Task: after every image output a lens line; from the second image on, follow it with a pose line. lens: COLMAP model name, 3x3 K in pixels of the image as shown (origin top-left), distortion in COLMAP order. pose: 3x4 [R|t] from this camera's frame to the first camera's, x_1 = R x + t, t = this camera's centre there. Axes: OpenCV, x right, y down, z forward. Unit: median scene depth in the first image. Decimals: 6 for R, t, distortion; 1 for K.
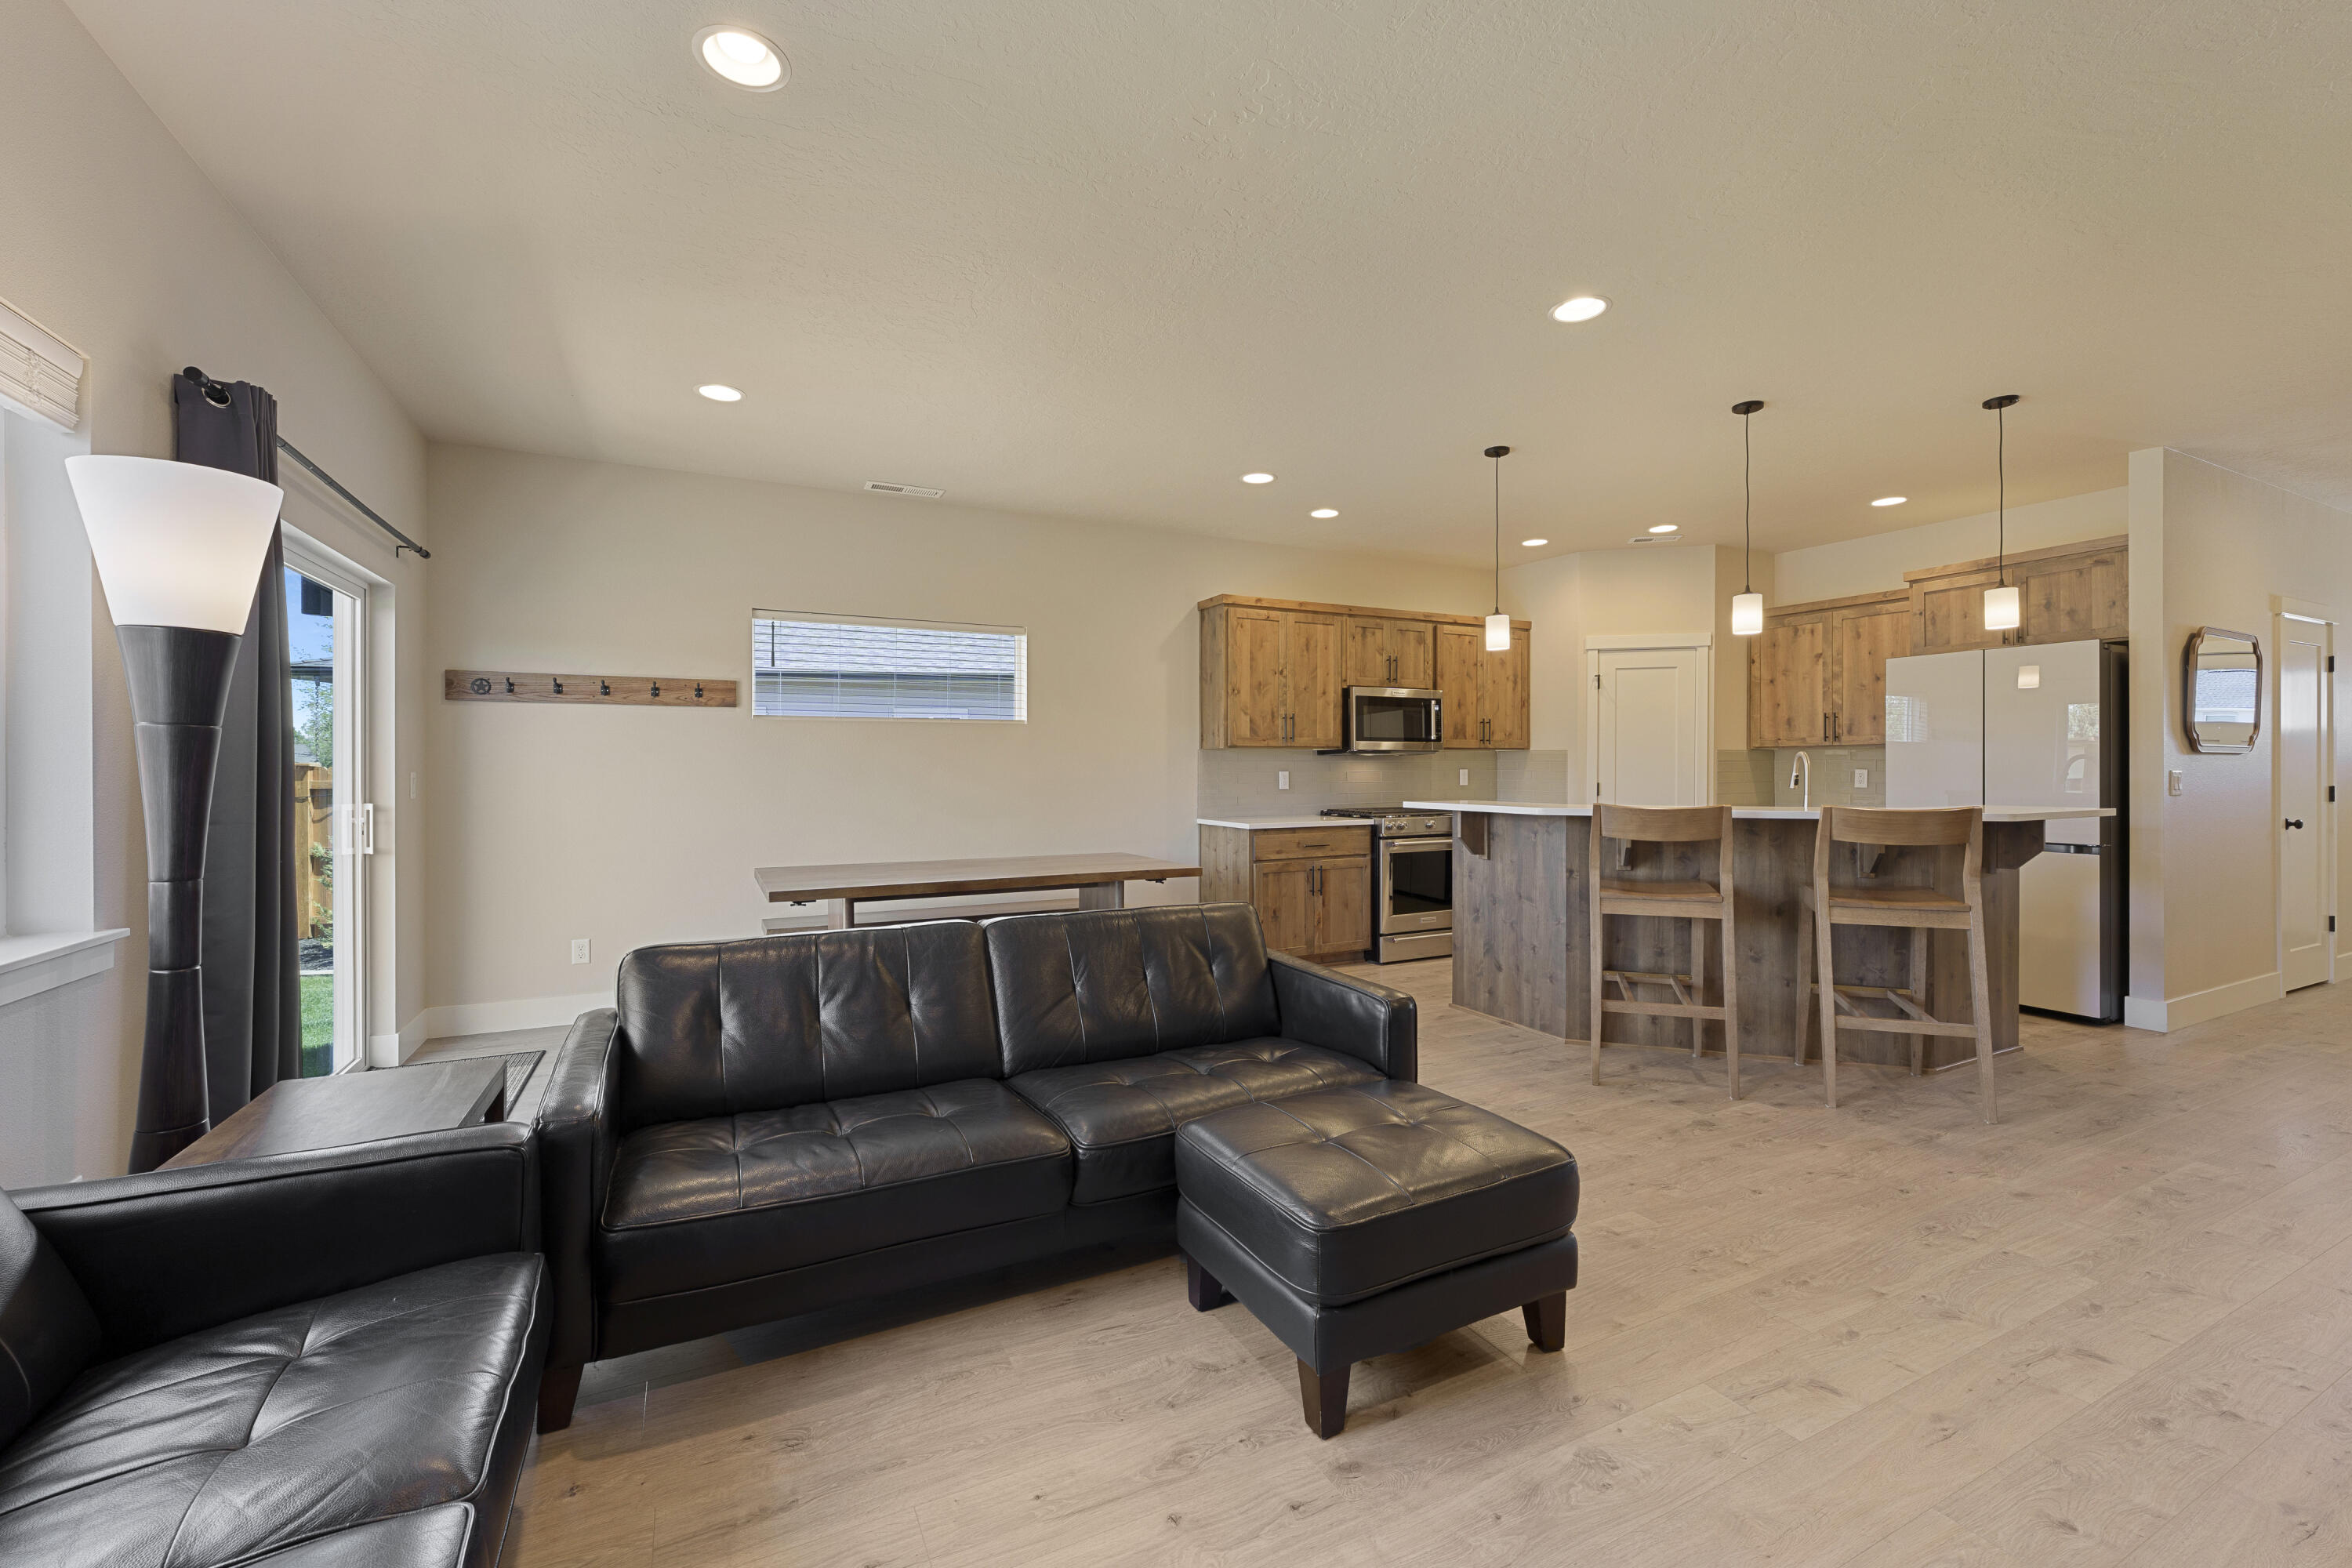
lens RADIAL K [[948.0, 0, 1165.3], [0, 948.0, 770.2], [0, 0, 1]] dist [-0.003920, 0.000442]
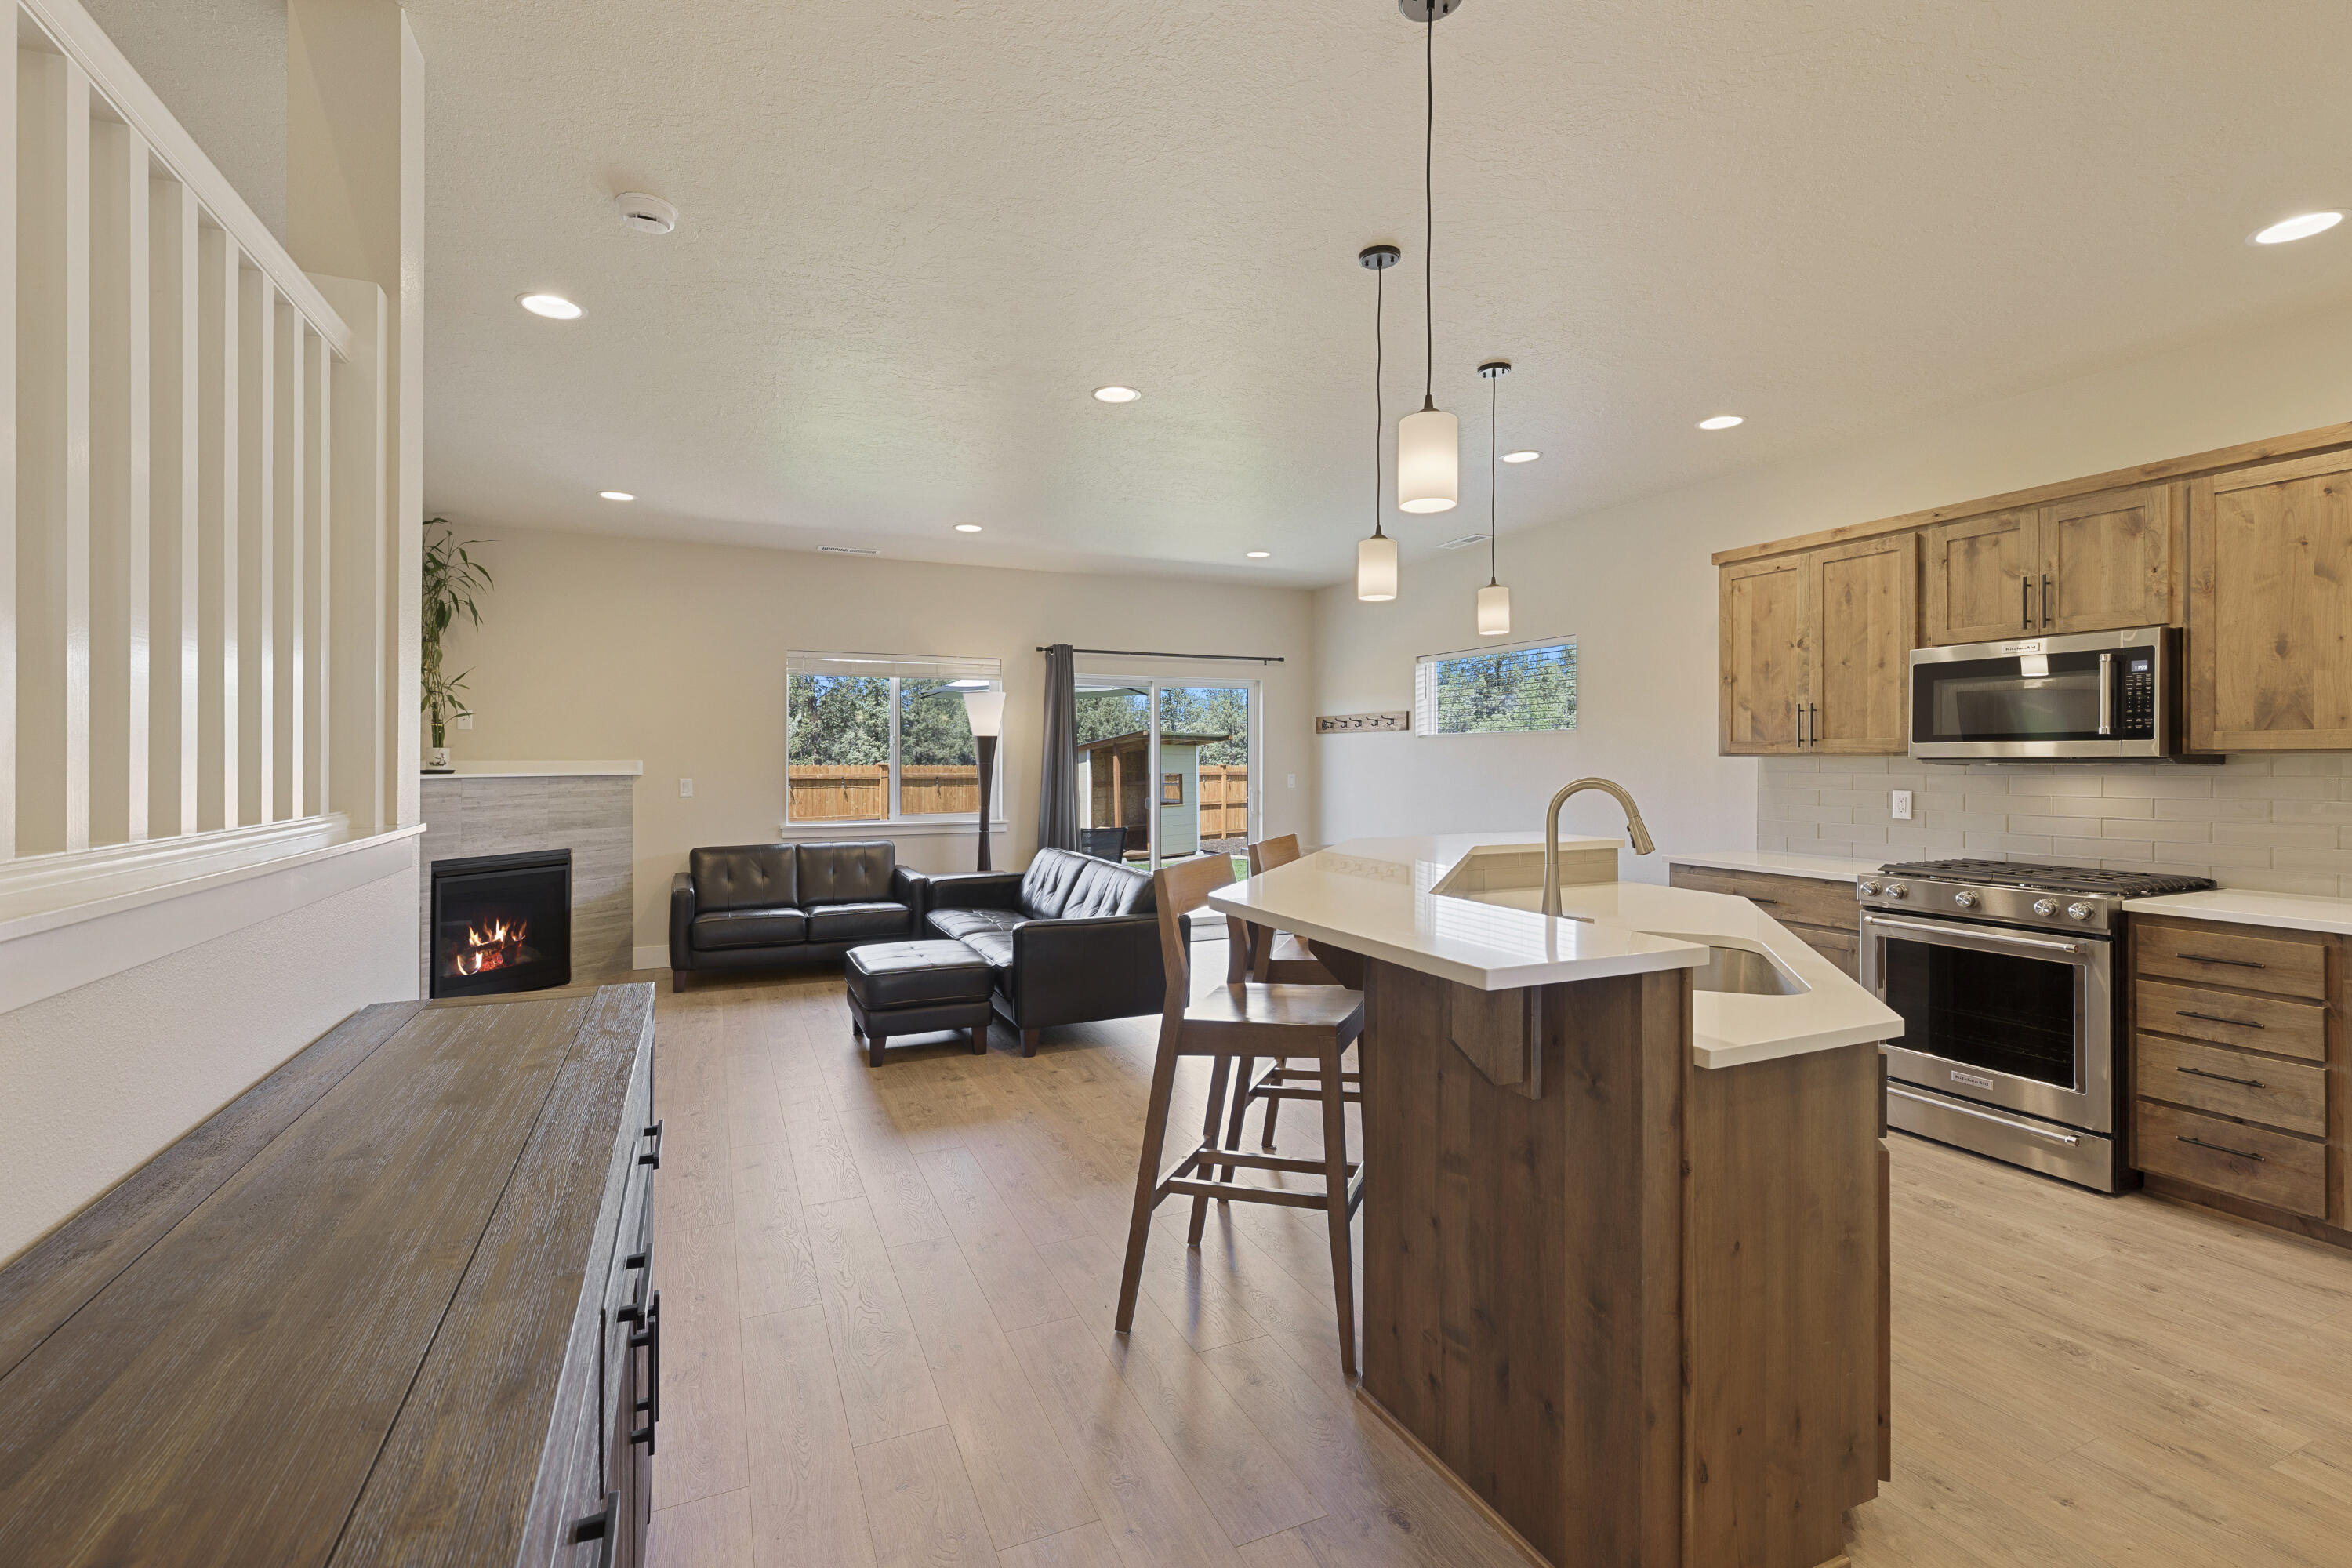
lens RADIAL K [[1048.0, 0, 1171.6], [0, 1048.0, 755.2], [0, 0, 1]] dist [-0.006430, -0.000600]
pose [[-0.040556, -0.002461, -0.999174, 0.974638], [-0.002475, 0.999994, -0.002362, -0.022798], [0.999174, 0.002377, -0.040562, 0.639789]]
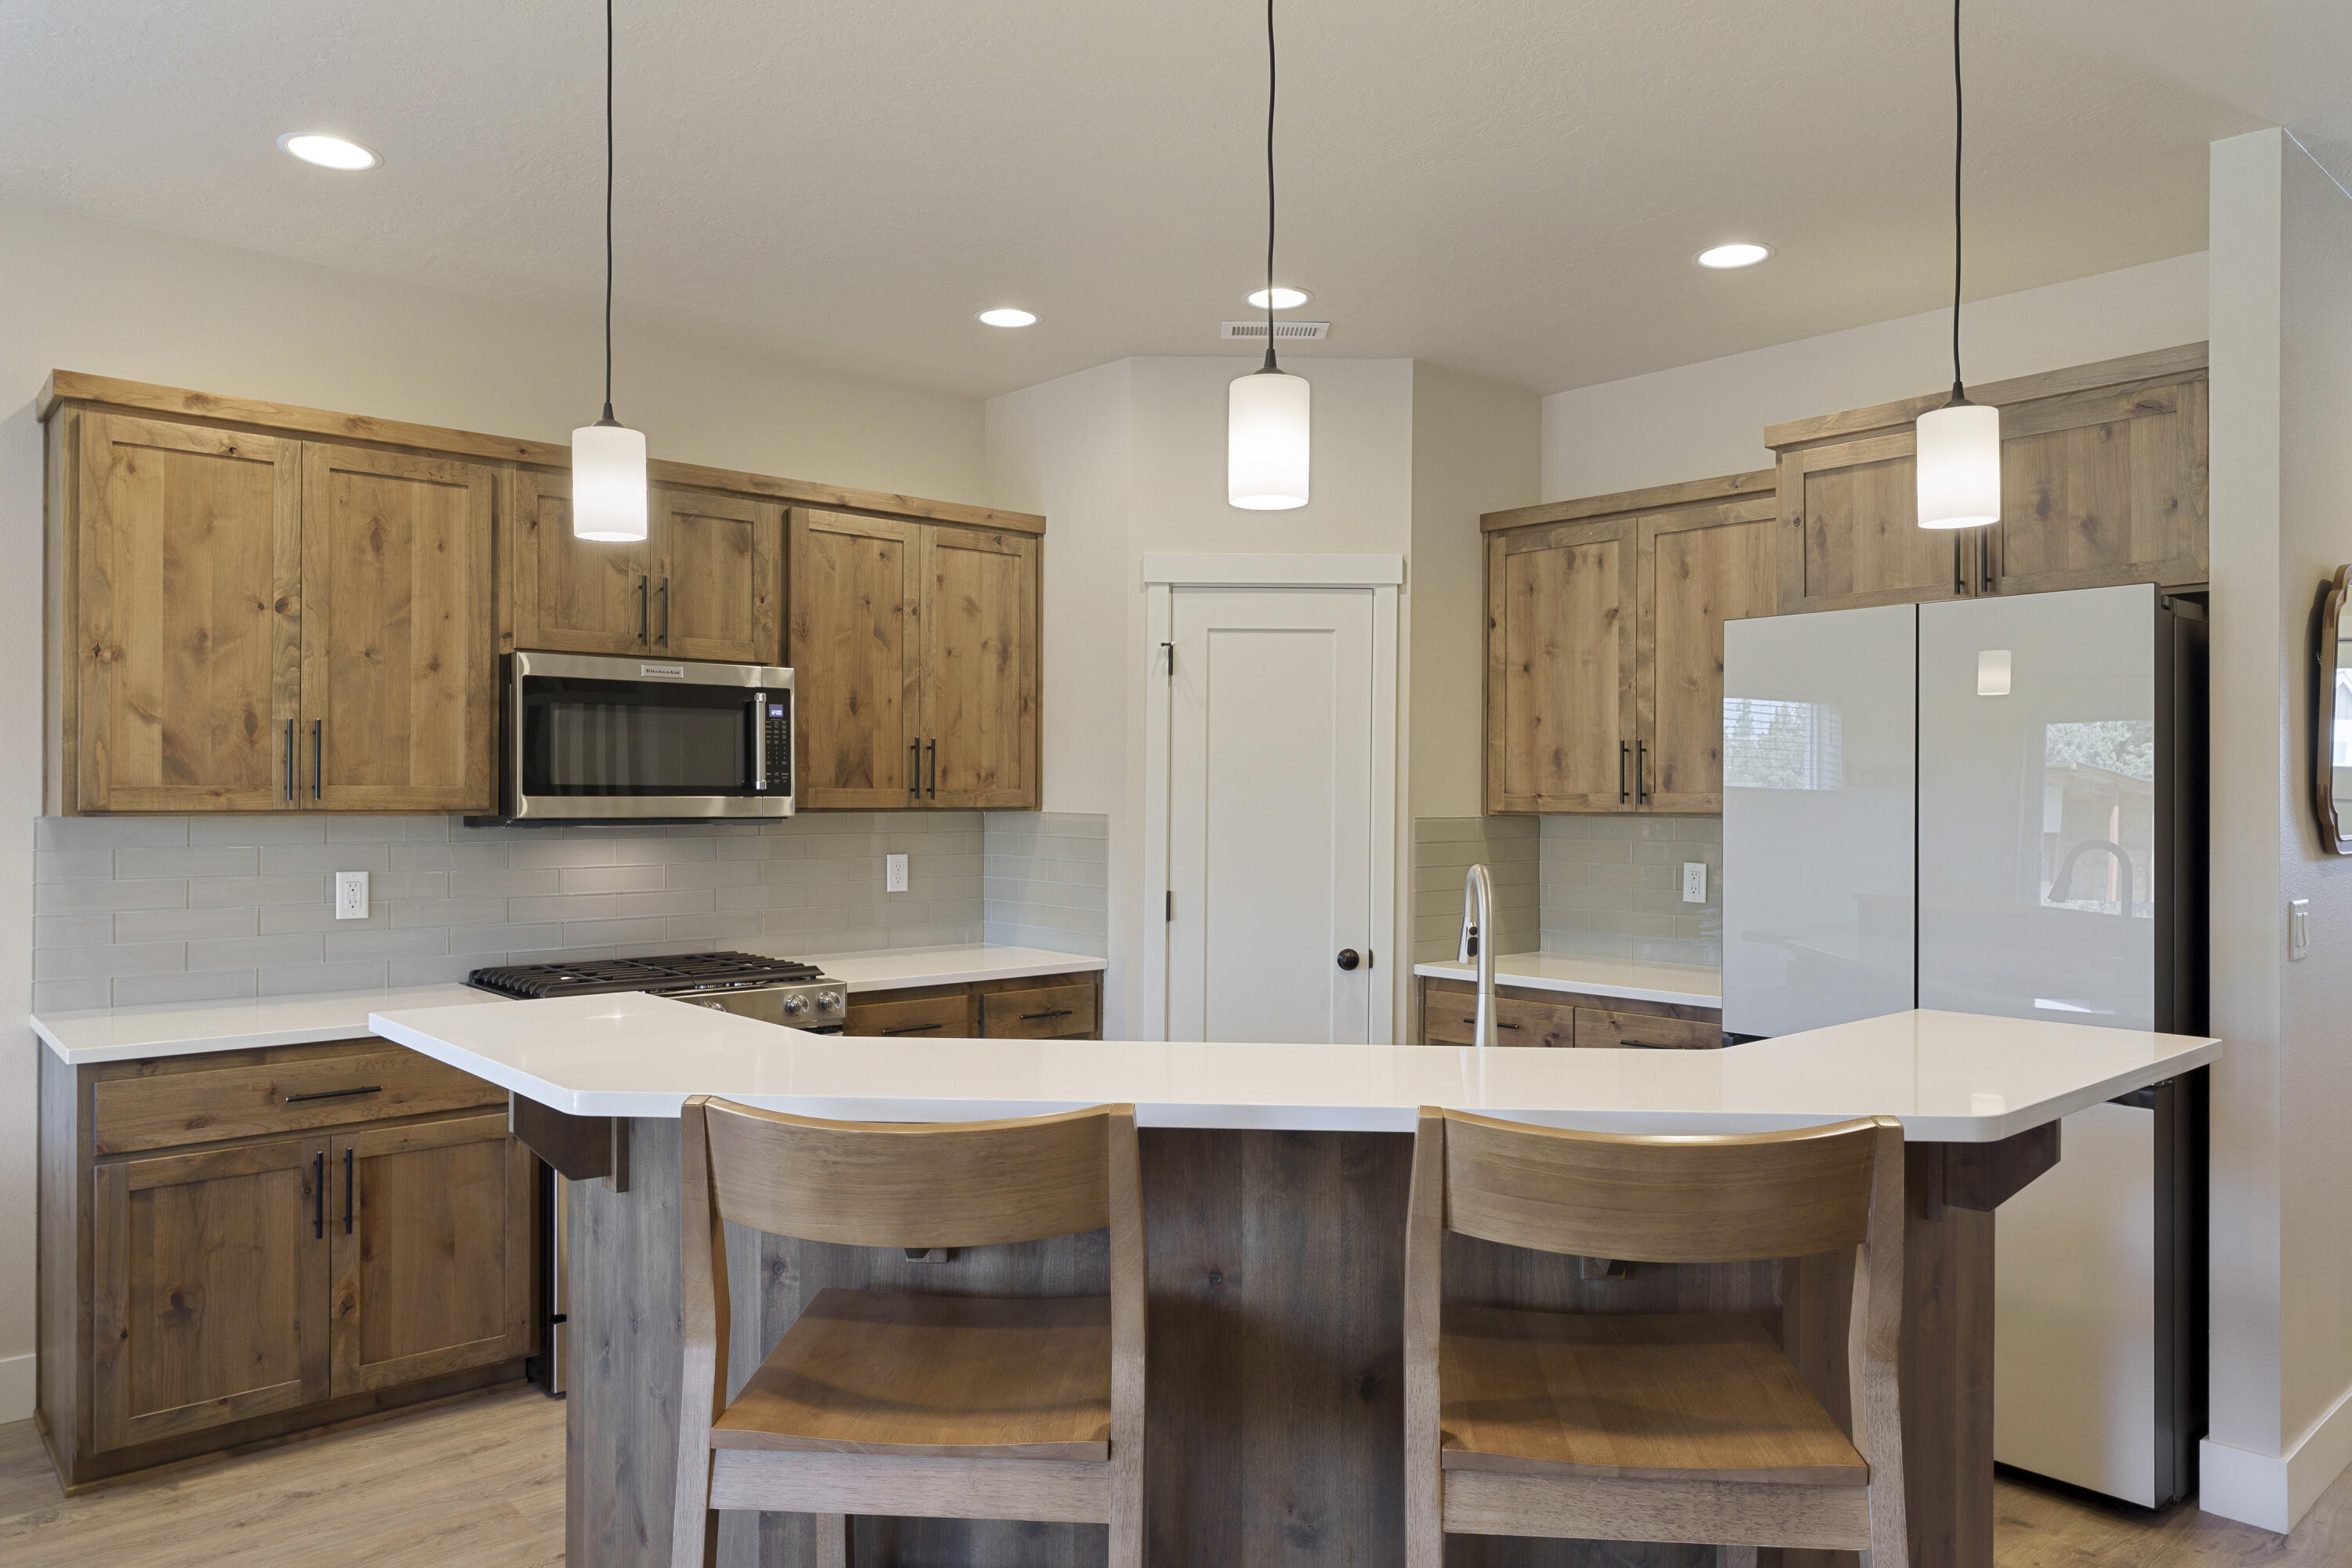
lens RADIAL K [[1565.8, 0, 1162.2], [0, 1565.8, 788.8], [0, 0, 1]] dist [0.001120, 0.006348]
pose [[0.965947, 0.007189, 0.258641, 0.322078], [-0.005638, 0.999961, -0.006740, -0.034494], [-0.258679, 0.005052, 0.965950, 0.368627]]
